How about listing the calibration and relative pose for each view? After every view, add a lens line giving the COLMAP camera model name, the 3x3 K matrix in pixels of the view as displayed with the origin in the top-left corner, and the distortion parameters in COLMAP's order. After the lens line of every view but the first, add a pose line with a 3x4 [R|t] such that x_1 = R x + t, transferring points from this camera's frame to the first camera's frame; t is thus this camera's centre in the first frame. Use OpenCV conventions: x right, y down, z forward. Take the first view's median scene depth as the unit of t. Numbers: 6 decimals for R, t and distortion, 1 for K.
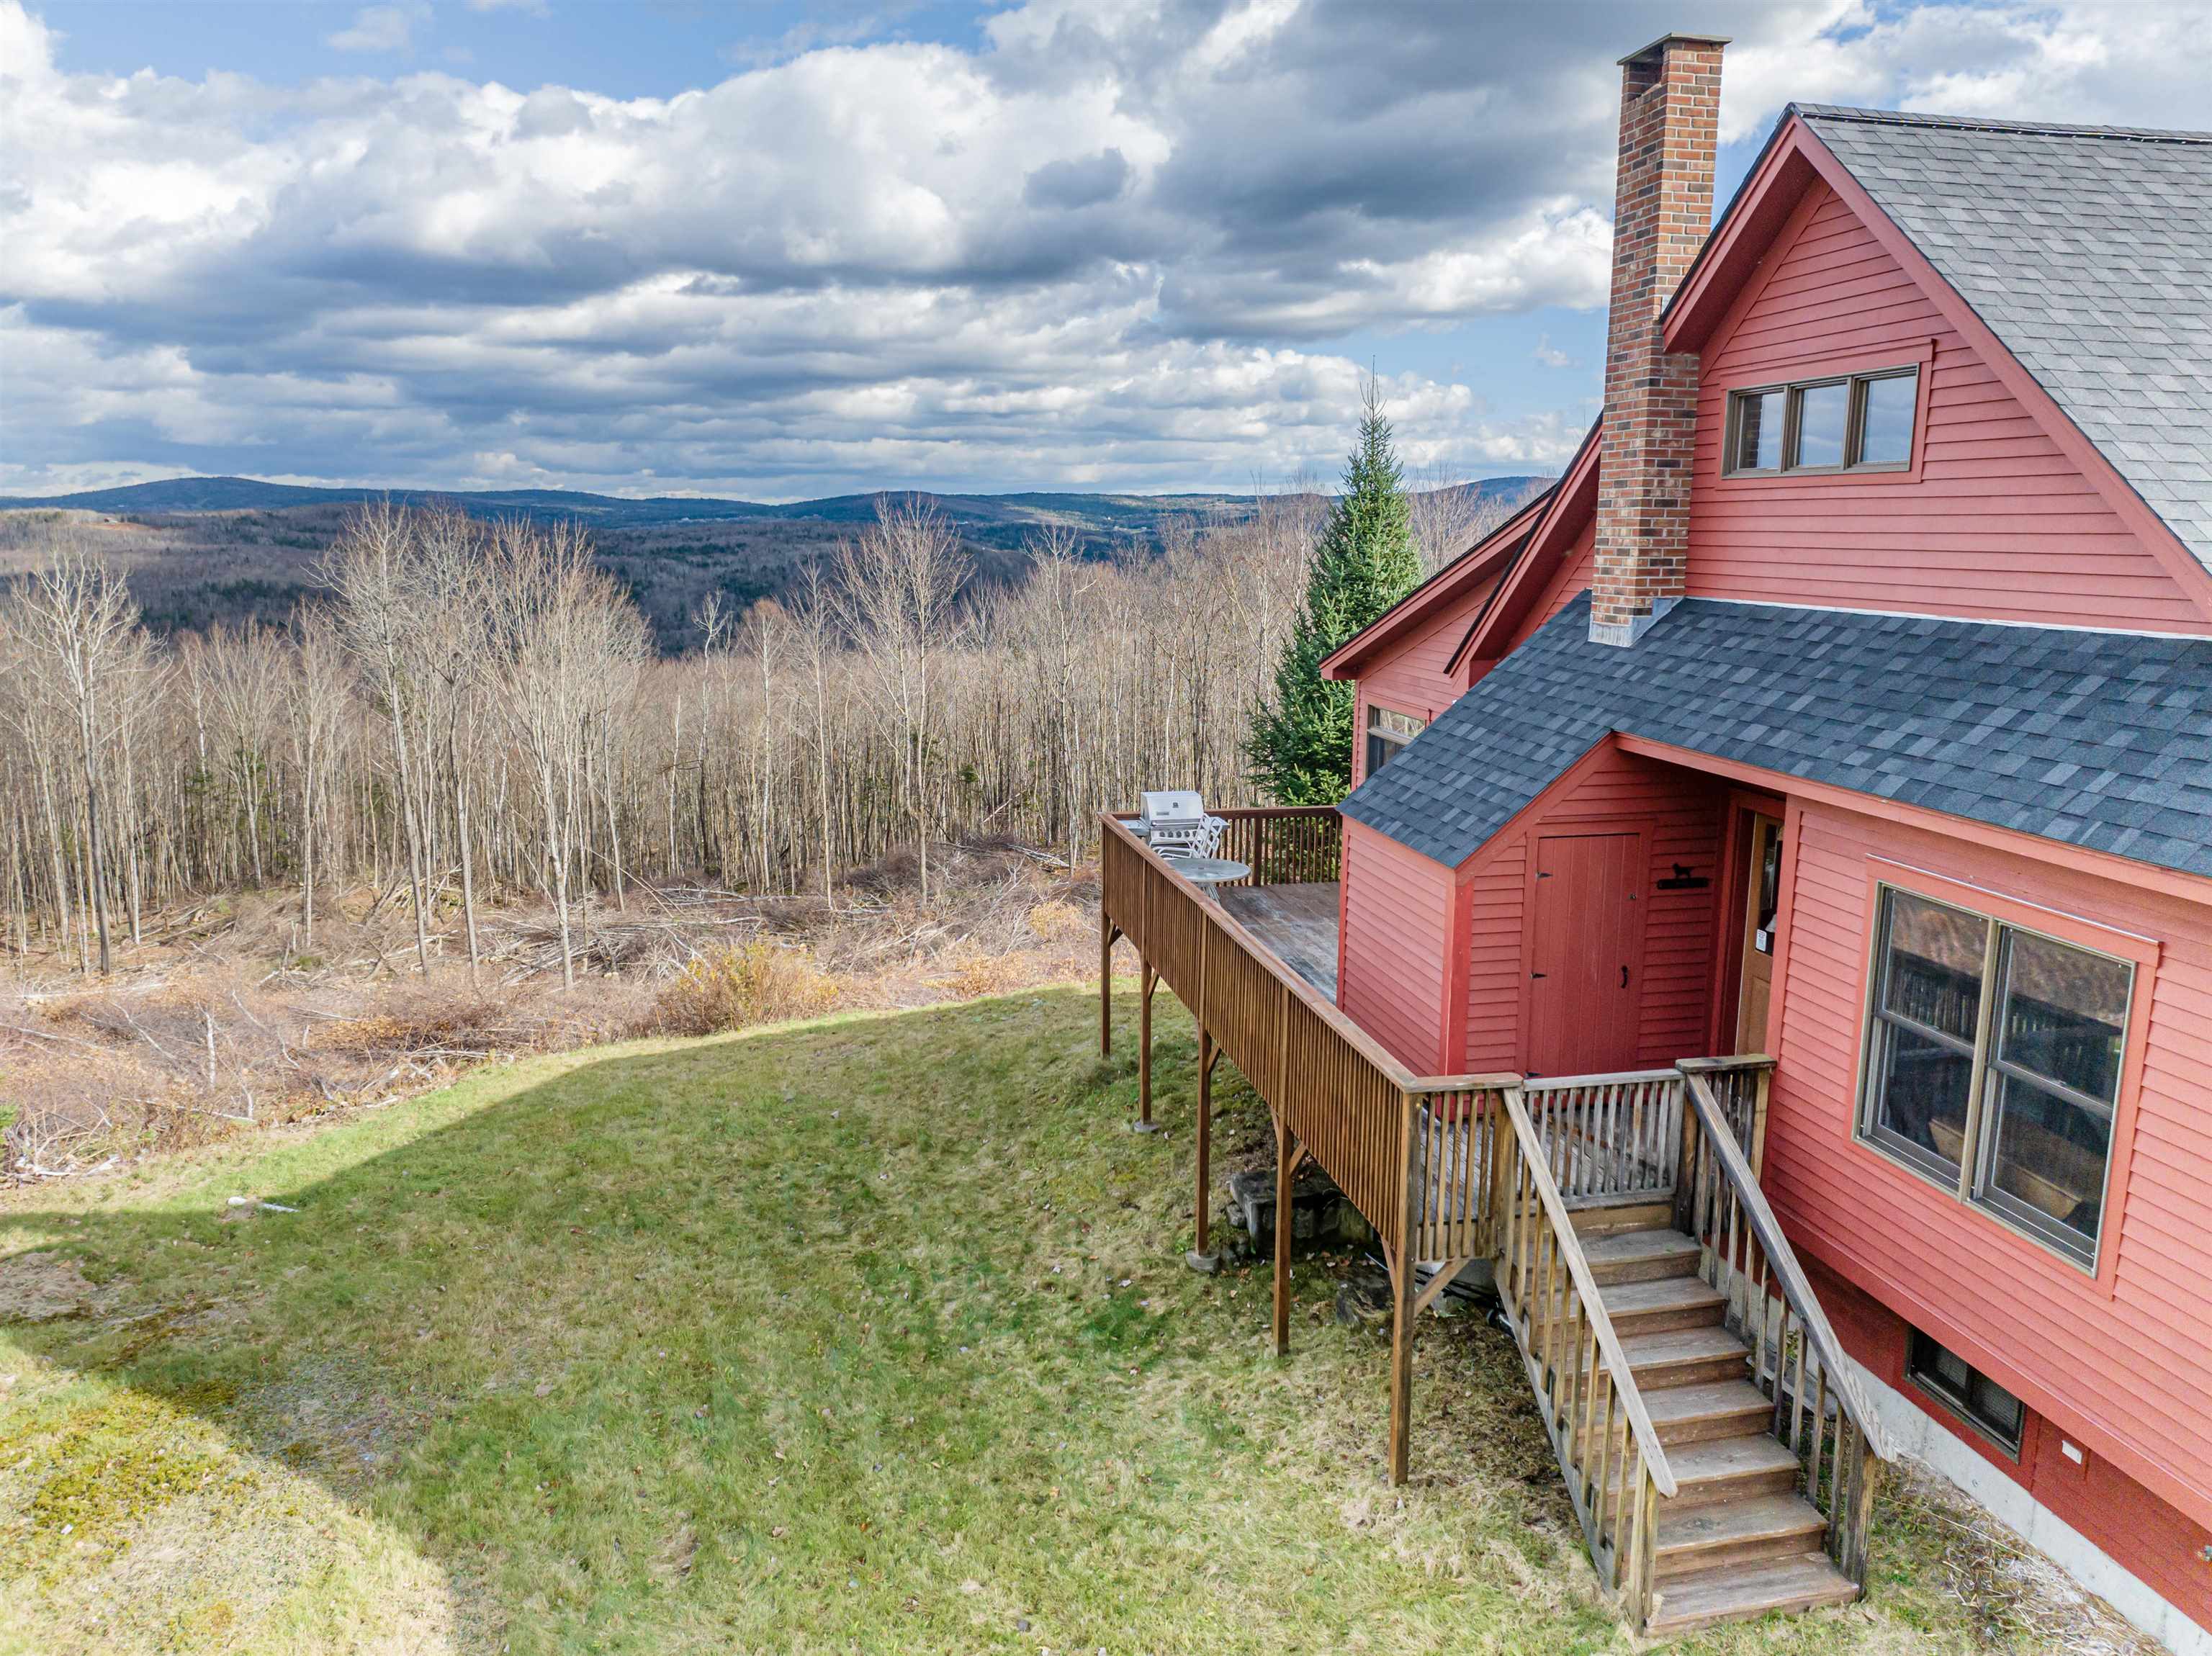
lens RADIAL K [[1539.8, 0, 1113.1], [0, 1539.8, 826.6], [0, 0, 1]] dist [-0.006221, -0.008626]
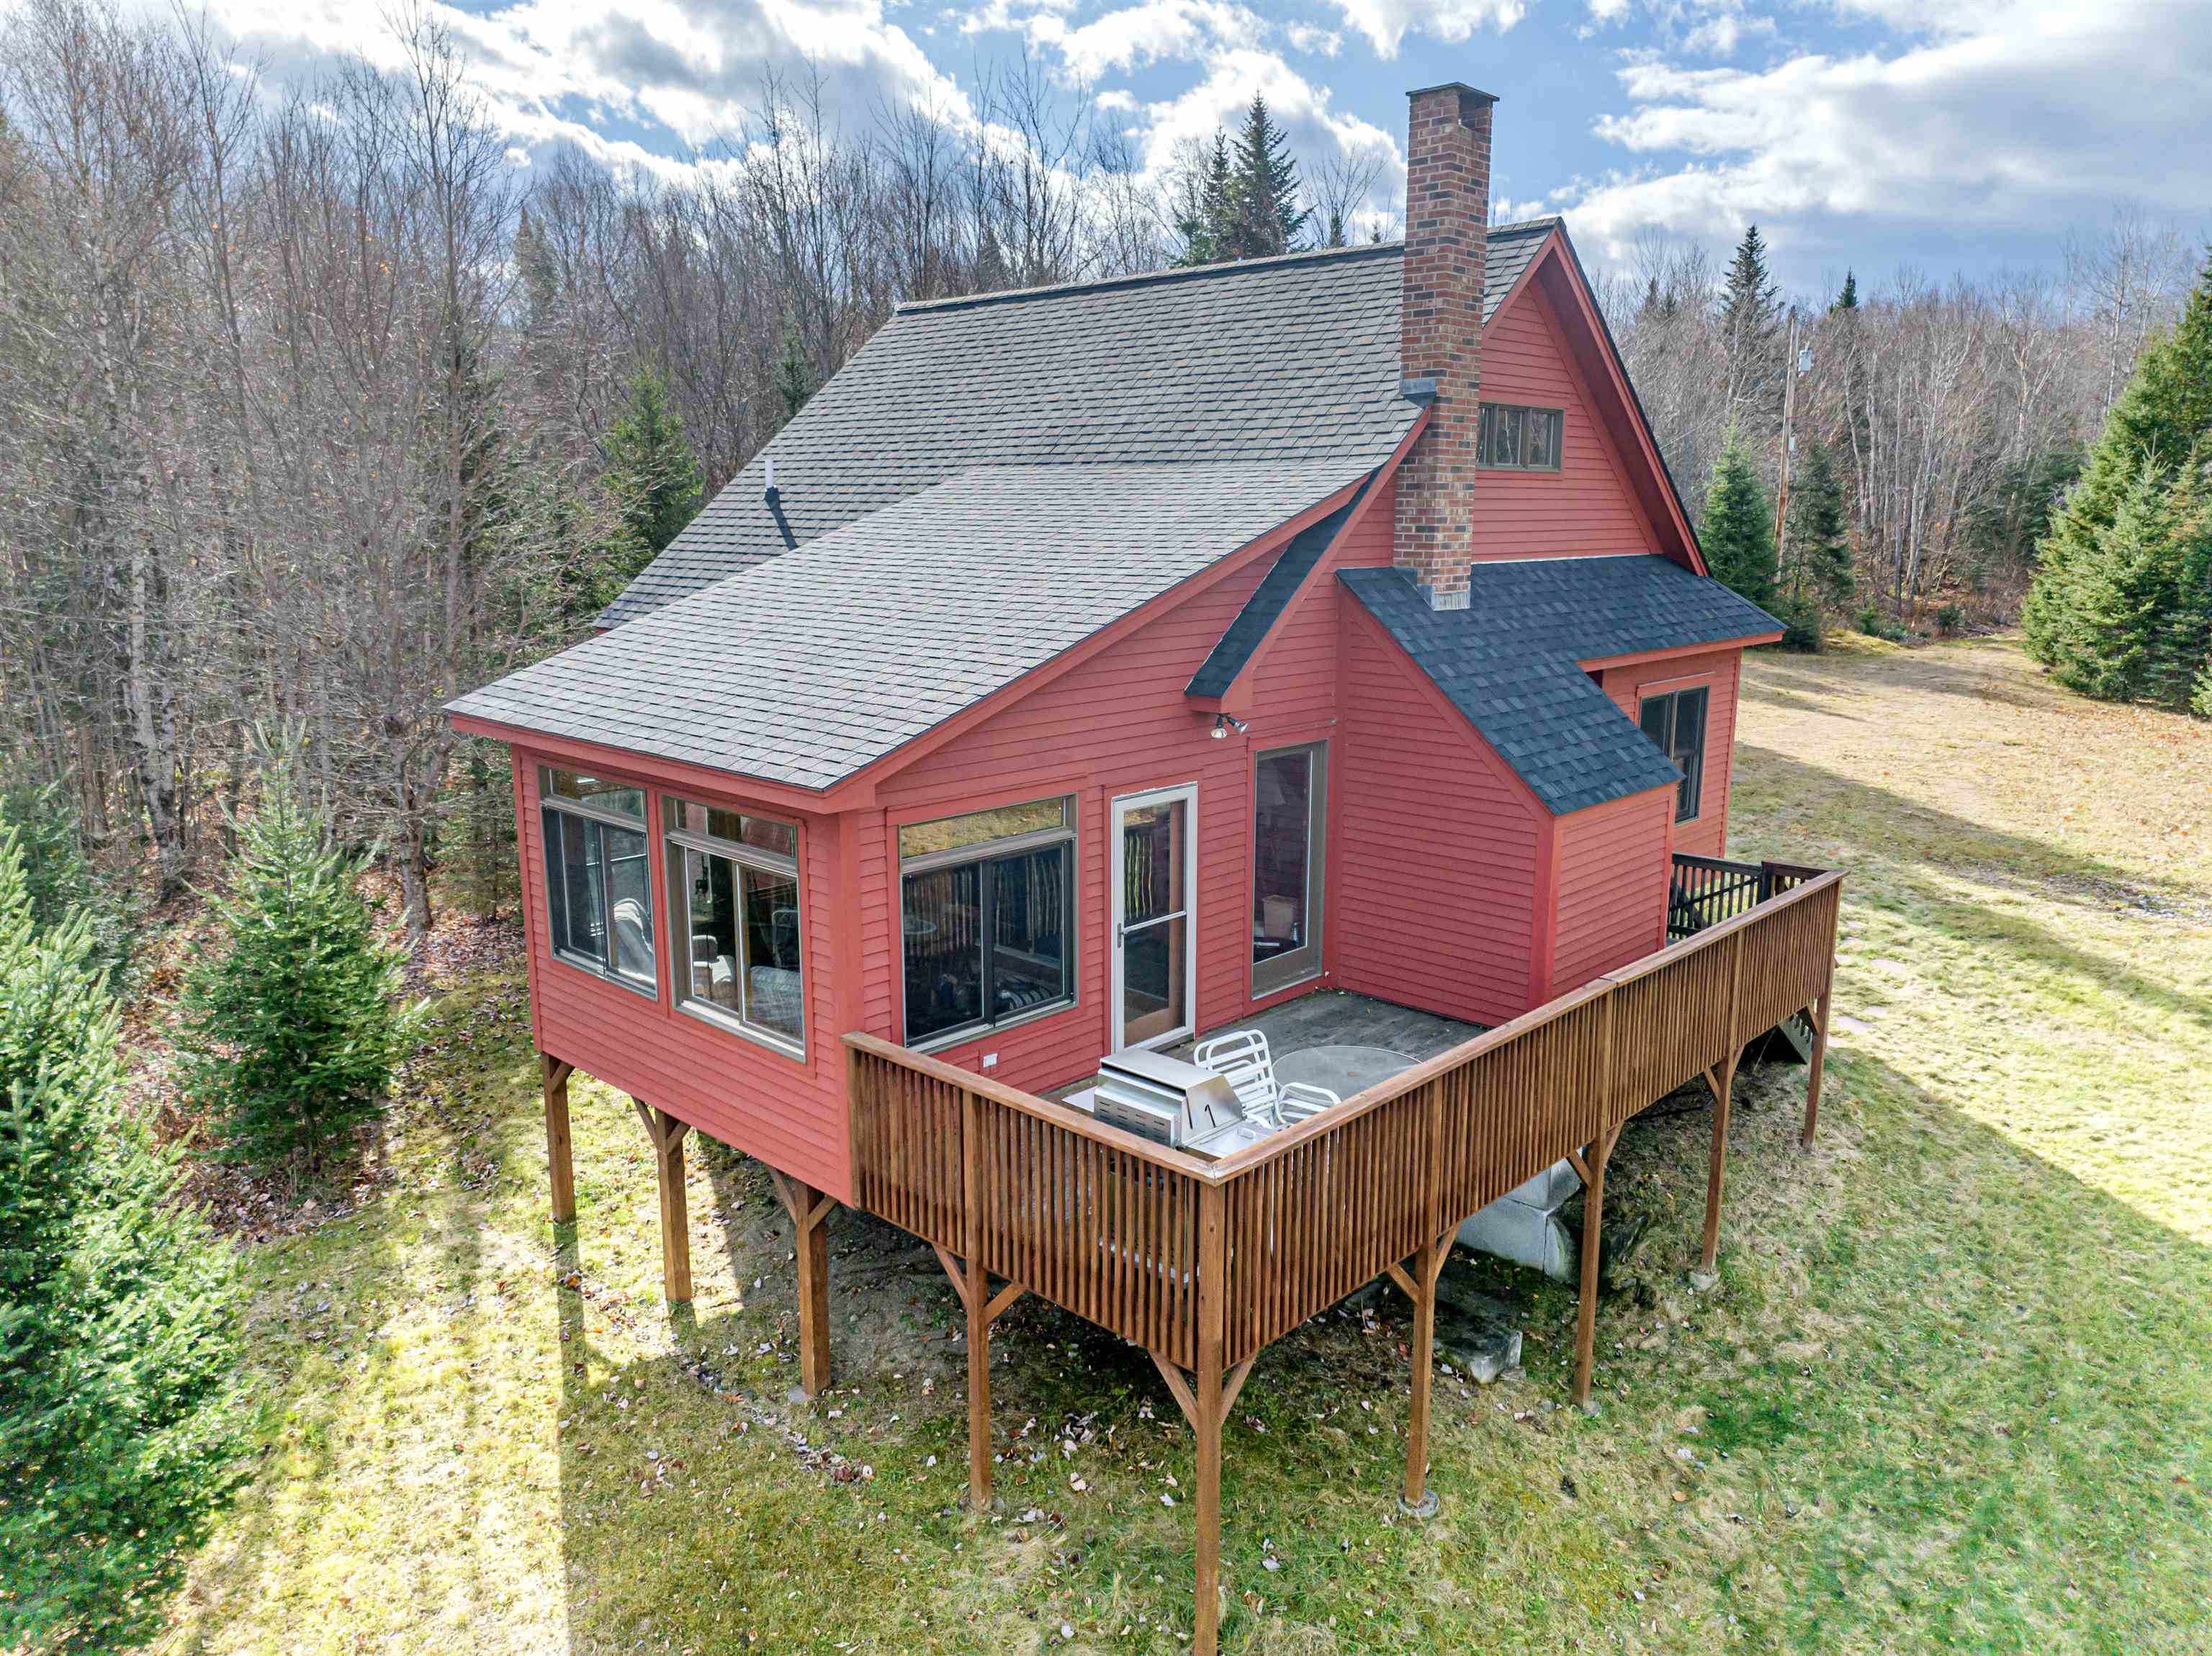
lens RADIAL K [[1537.9, 0, 1106.0], [0, 1537.9, 828.0], [0, 0, 1]] dist [-0.003938, -0.004489]
pose [[-0.556325, -0.176785, 0.811941, -0.501587], [0.155520, 0.937691, 0.310724, -0.367435], [-0.816282, 0.299136, -0.494168, 1.852857]]
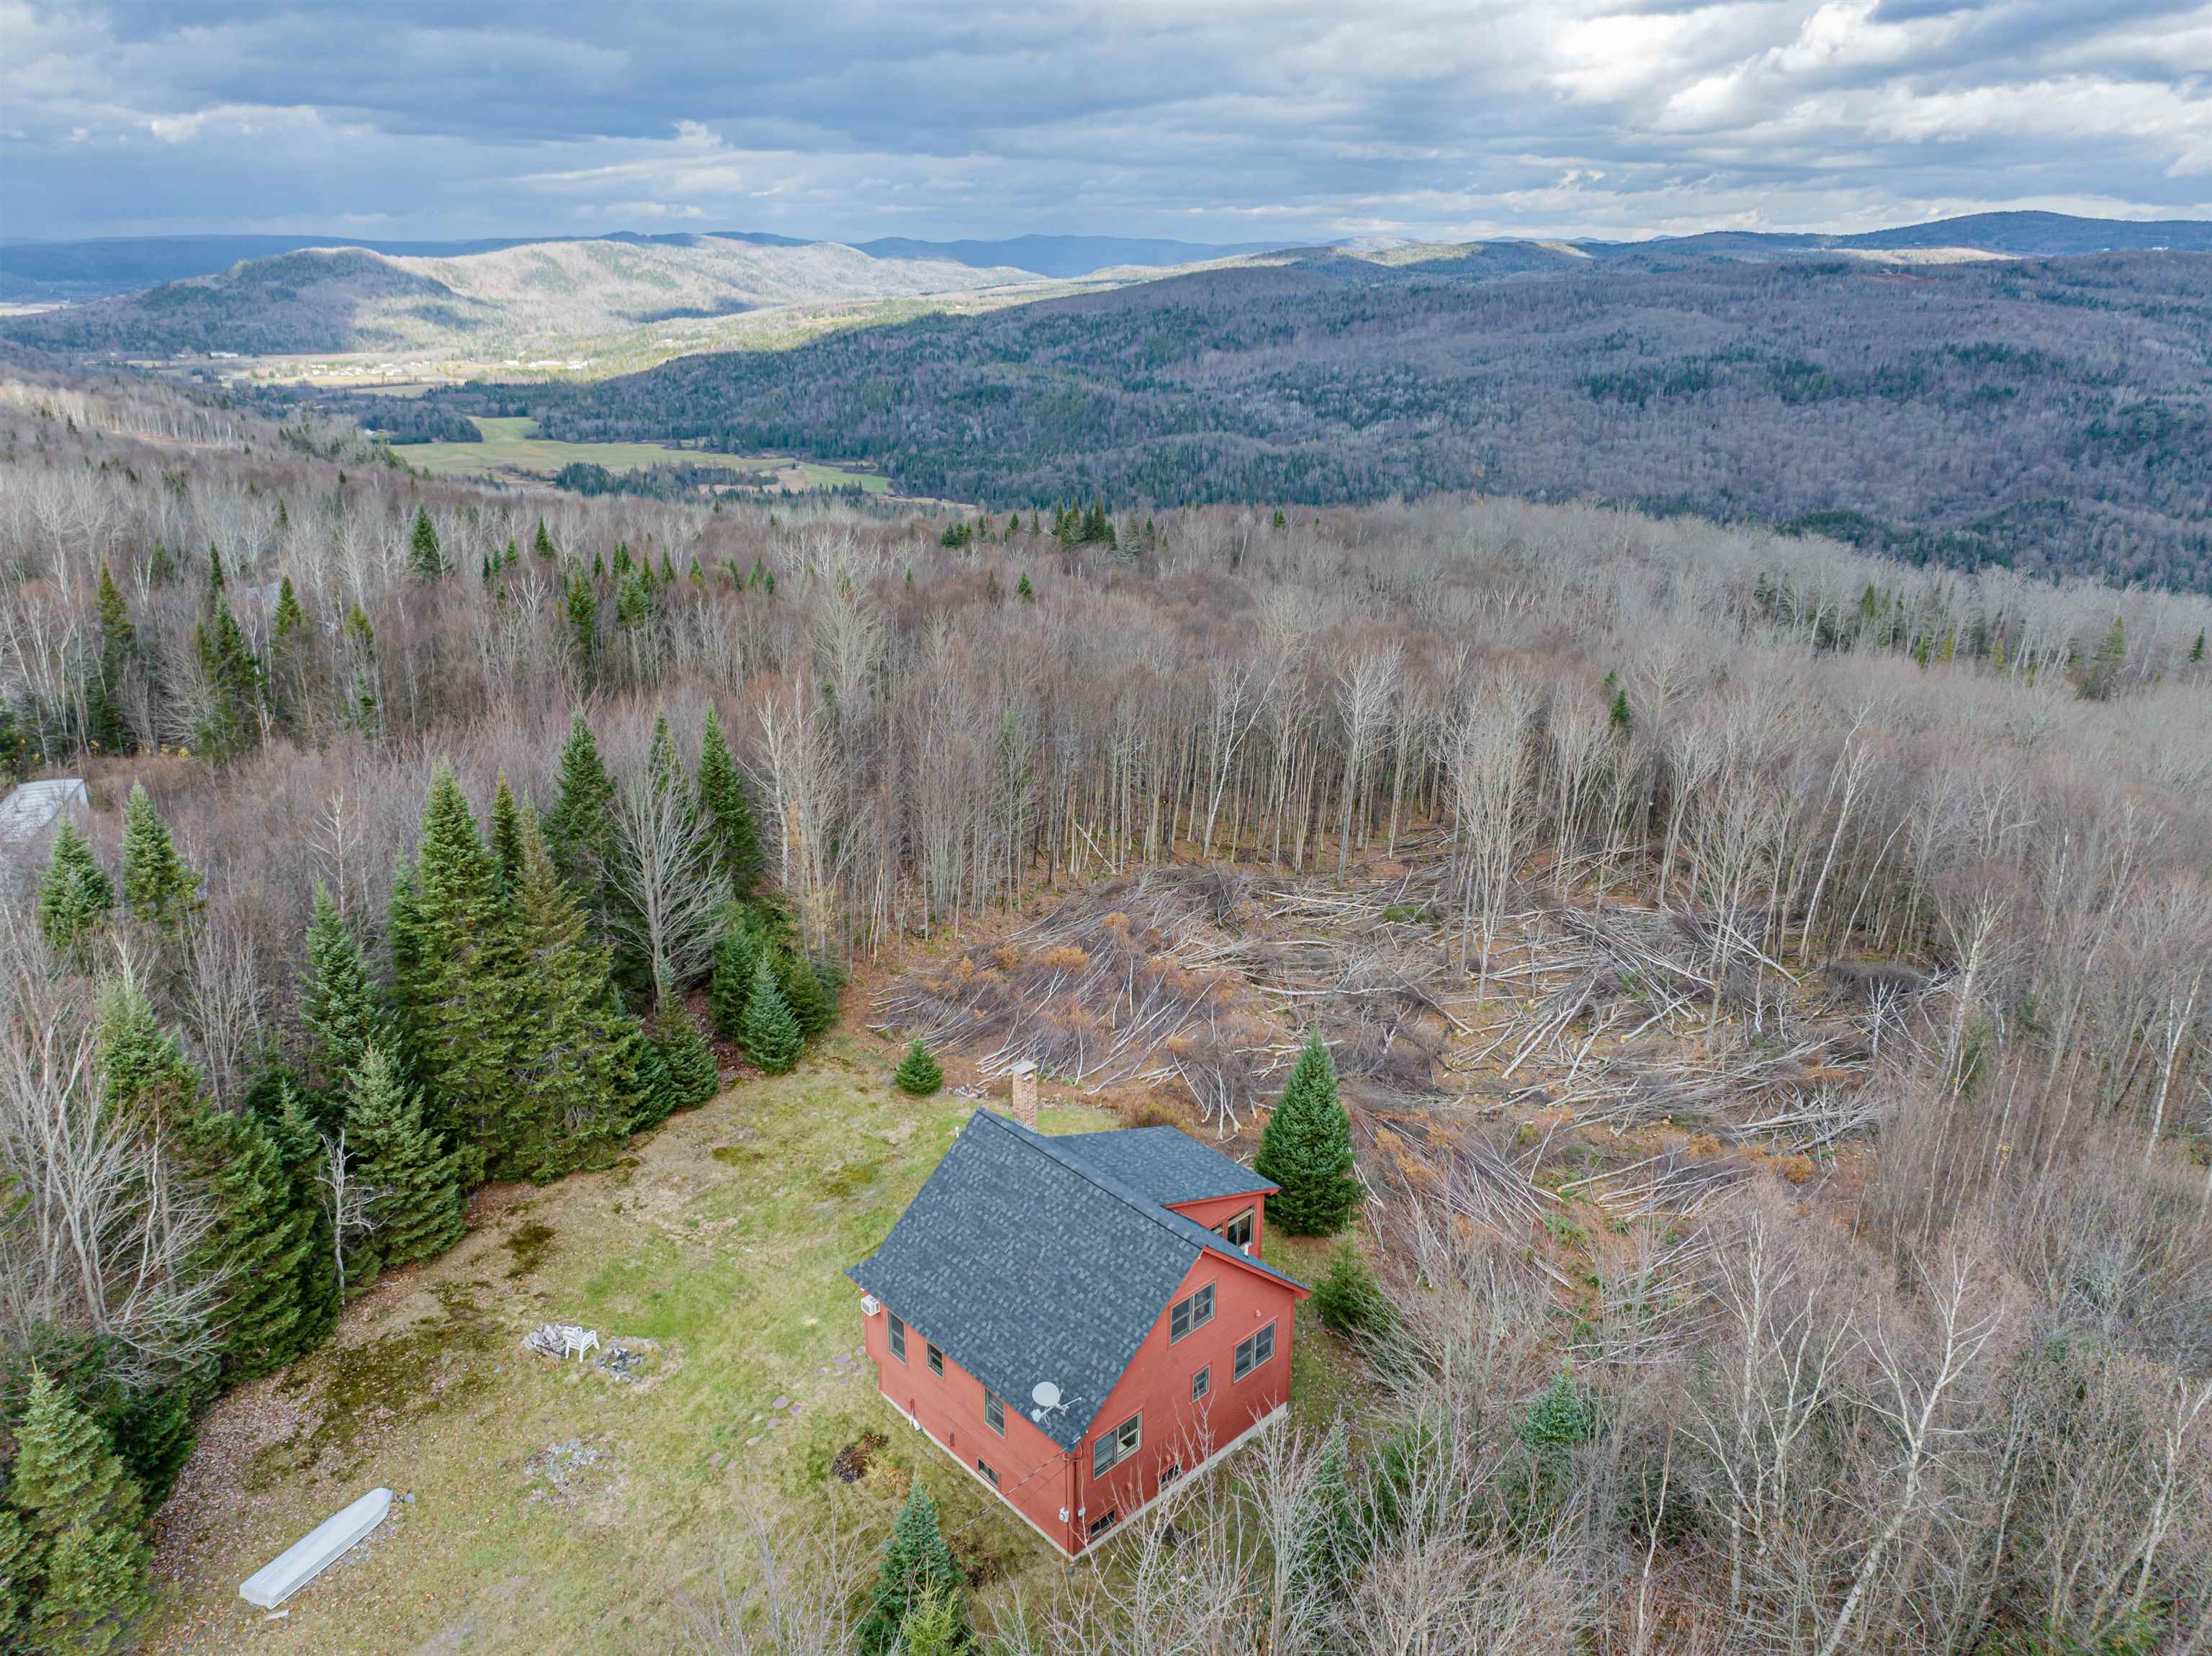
lens RADIAL K [[1537.7, 0, 1112.8], [0, 1537.7, 829.0], [0, 0, 1]] dist [-0.012492, 0.005512]
pose [[0.518772, 0.300802, -0.800247, 3.551330], [-0.165695, 0.953684, 0.251062, -2.151156], [0.838702, 0.002353, 0.544585, -1.079766]]
